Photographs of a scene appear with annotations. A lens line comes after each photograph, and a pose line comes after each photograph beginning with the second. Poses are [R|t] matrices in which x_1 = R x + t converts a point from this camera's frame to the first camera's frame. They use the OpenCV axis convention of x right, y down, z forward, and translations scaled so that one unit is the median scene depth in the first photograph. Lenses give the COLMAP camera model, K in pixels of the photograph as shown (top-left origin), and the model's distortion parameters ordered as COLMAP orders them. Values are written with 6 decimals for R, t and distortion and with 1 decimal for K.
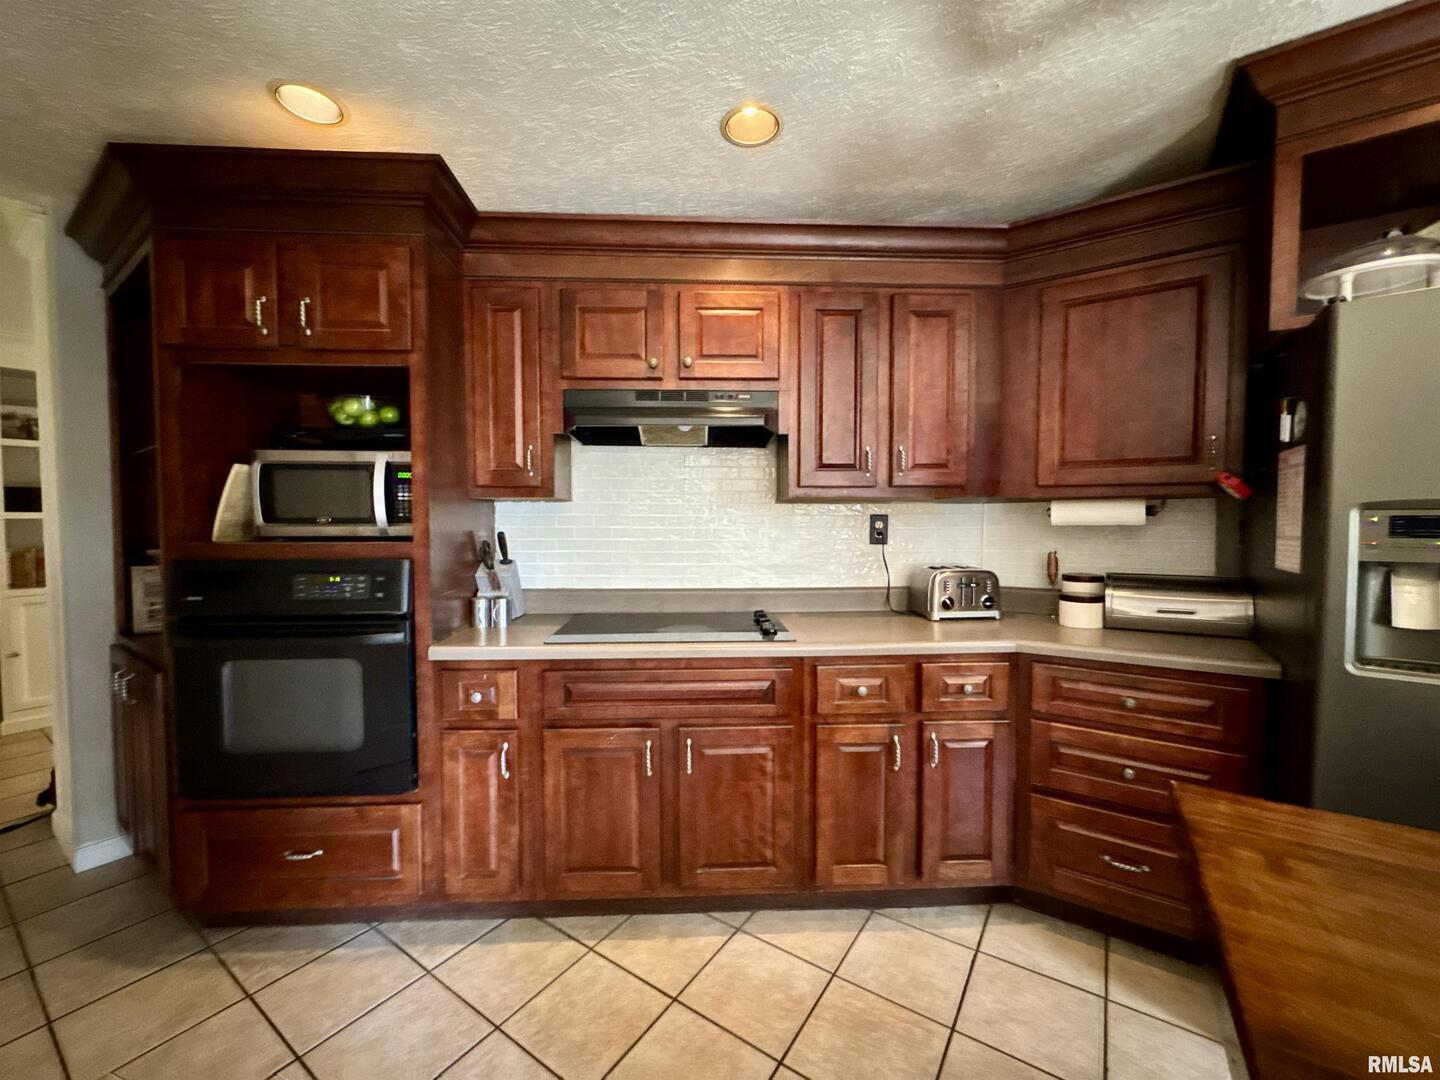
lens RADIAL K [[575.5, 0, 722.9], [0, 575.5, 541.1], [0, 0, 1]] dist [-0.003390, 0.000143]
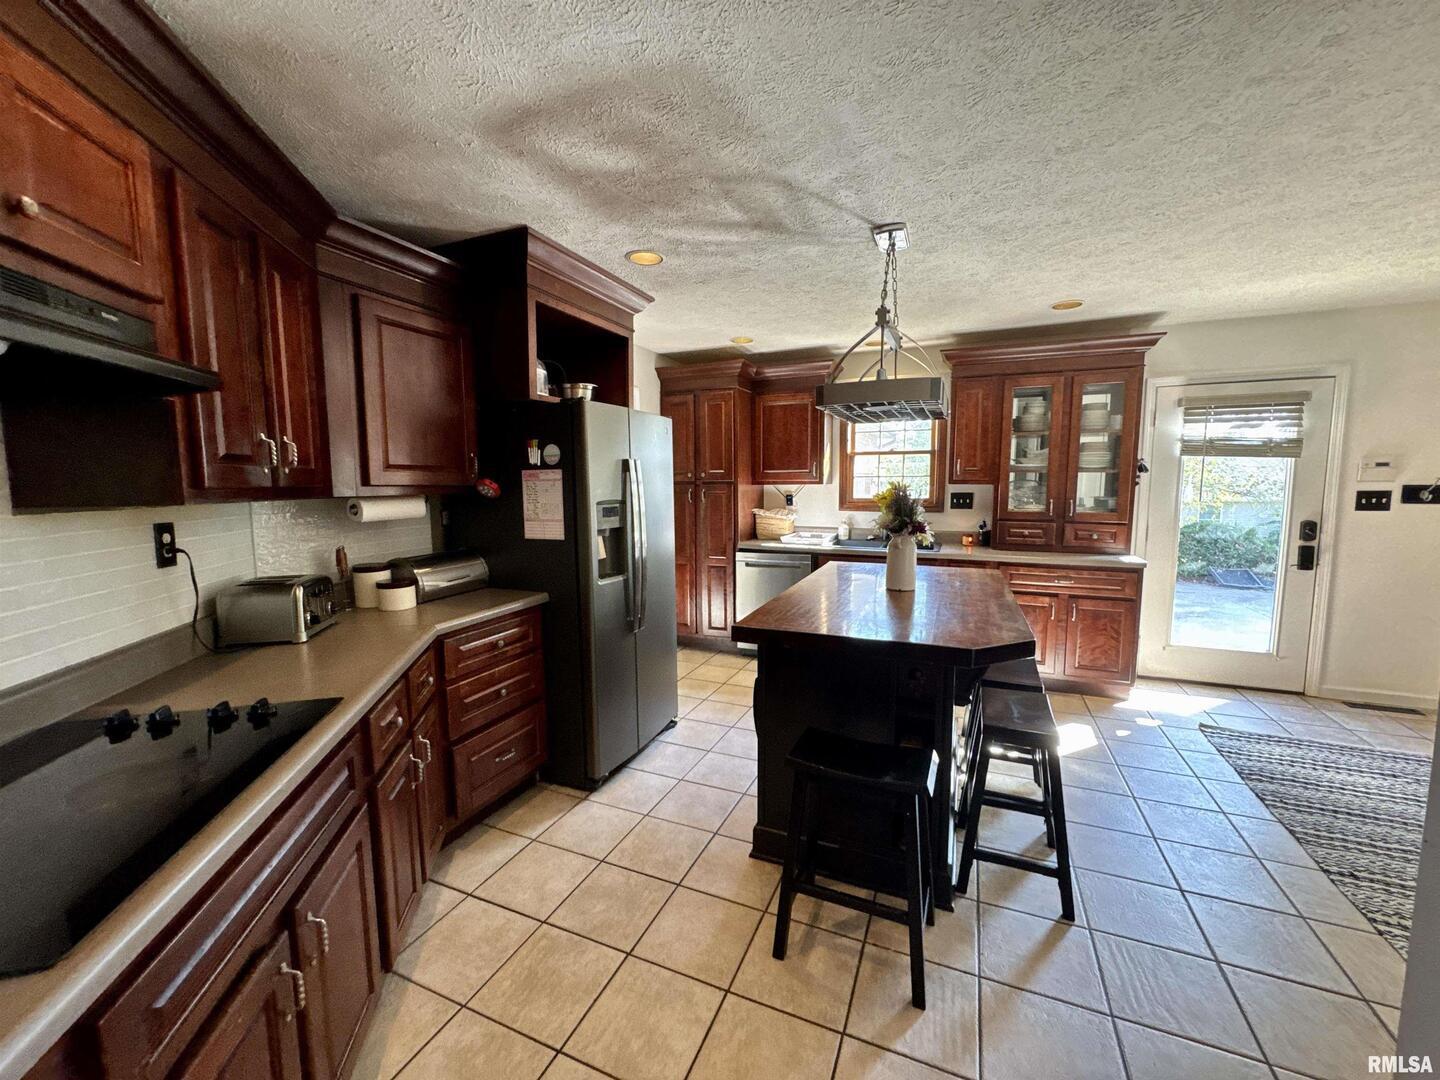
lens RADIAL K [[575.5, 0, 714.4], [0, 575.5, 539.0], [0, 0, 1]] dist [-0.003390, 0.000143]
pose [[-0.180684, -0.095131, 0.978930, -0.615360], [0.049715, 0.993156, 0.105690, -0.080076], [-0.982284, 0.067764, -0.174718, 0.585907]]
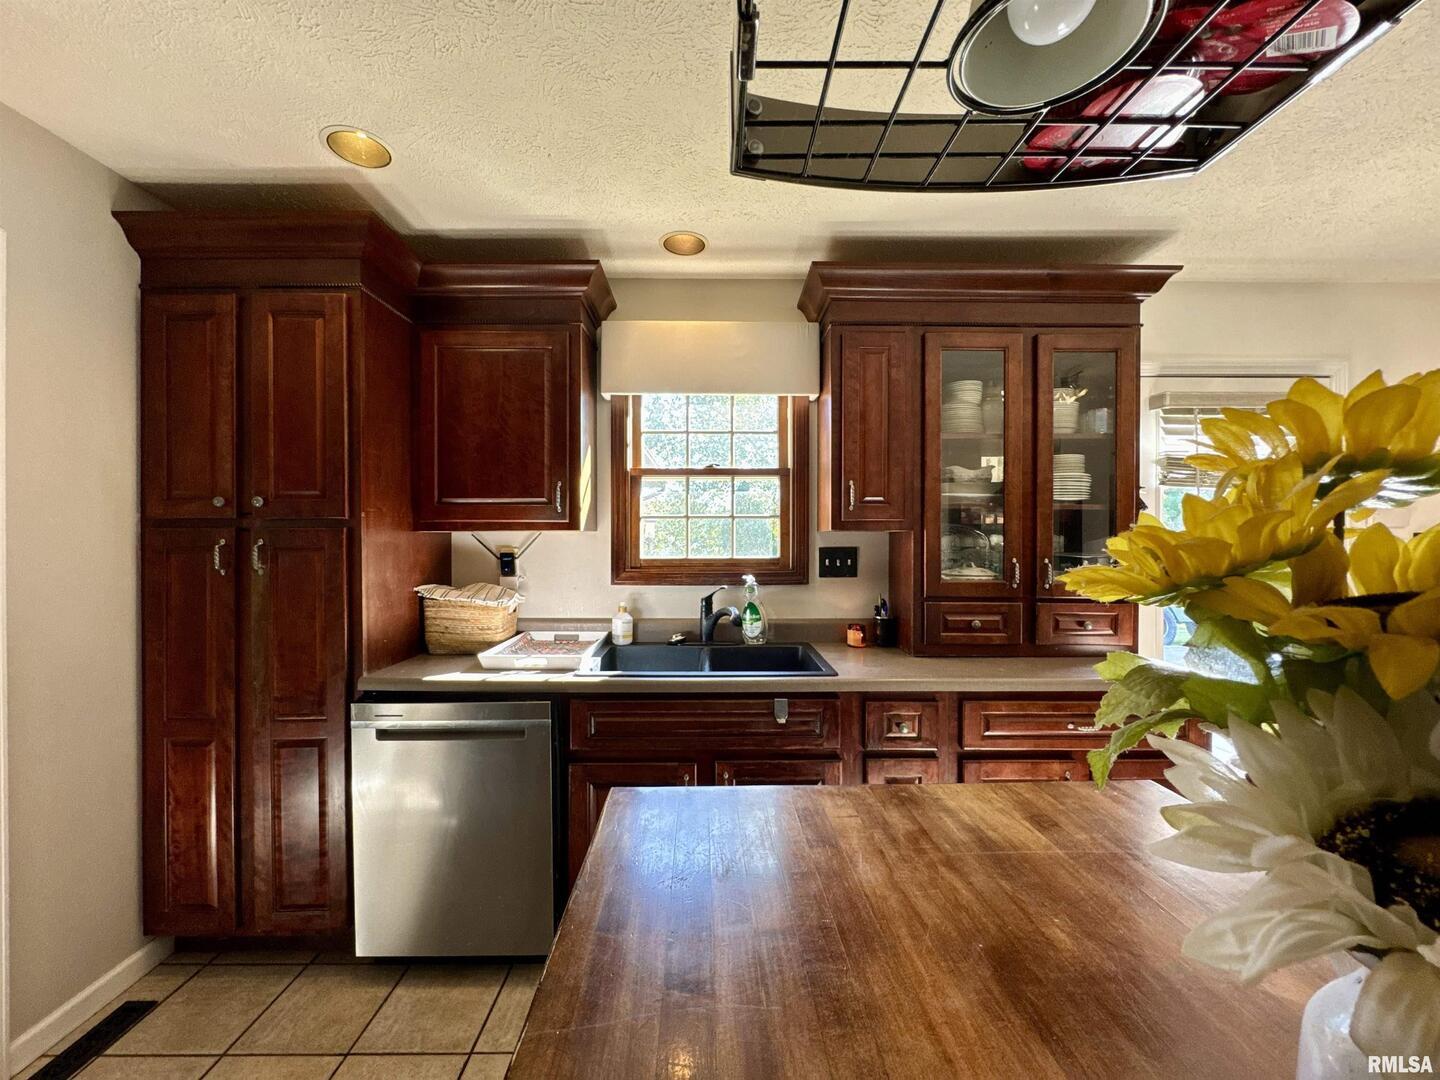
lens RADIAL K [[575.5, 0, 717.7], [0, 575.5, 538.6], [0, 0, 1]] dist [-0.003390, 0.000143]
pose [[-0.569768, 0.002036, 0.821803, 0.560257], [0.038452, 0.998968, 0.024184, -0.032579], [-0.820905, 0.045379, -0.569258, 0.137355]]
